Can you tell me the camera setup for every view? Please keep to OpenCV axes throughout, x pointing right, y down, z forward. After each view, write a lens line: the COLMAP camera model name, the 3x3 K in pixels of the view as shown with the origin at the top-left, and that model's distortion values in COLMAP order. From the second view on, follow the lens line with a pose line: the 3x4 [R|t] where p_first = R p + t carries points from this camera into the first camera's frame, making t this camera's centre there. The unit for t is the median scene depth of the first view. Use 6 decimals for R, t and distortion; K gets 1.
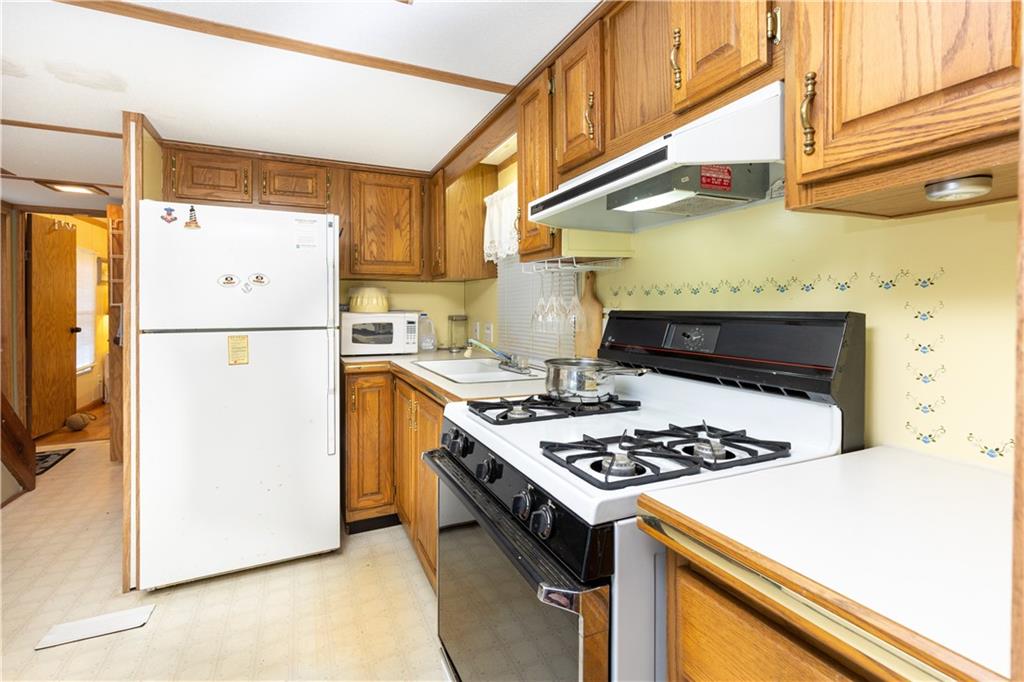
lens RADIAL K [[471.5, 0, 508.6], [0, 471.5, 310.8], [0, 0, 1]] dist [0.002609, 0.001164]
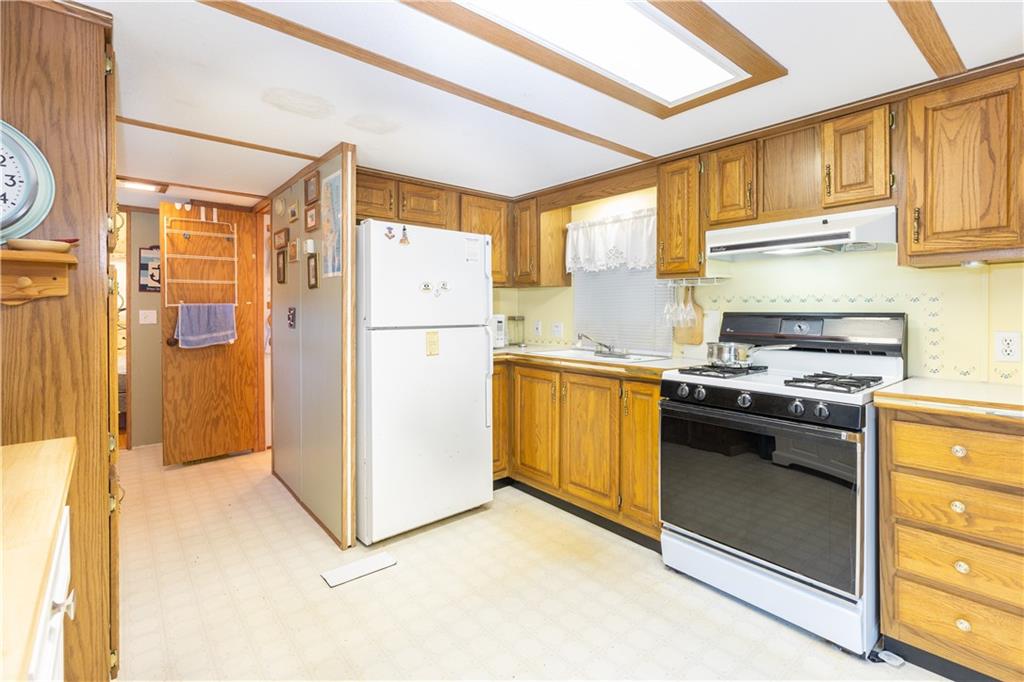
lens RADIAL K [[471.5, 0, 528.0], [0, 471.5, 314.0], [0, 0, 1]] dist [0.002609, 0.001164]
pose [[0.960012, 0.000739, 0.279957, -0.714357], [-0.001604, 0.999995, 0.002862, 0.001871], [-0.279953, -0.003196, 0.960008, -0.264066]]
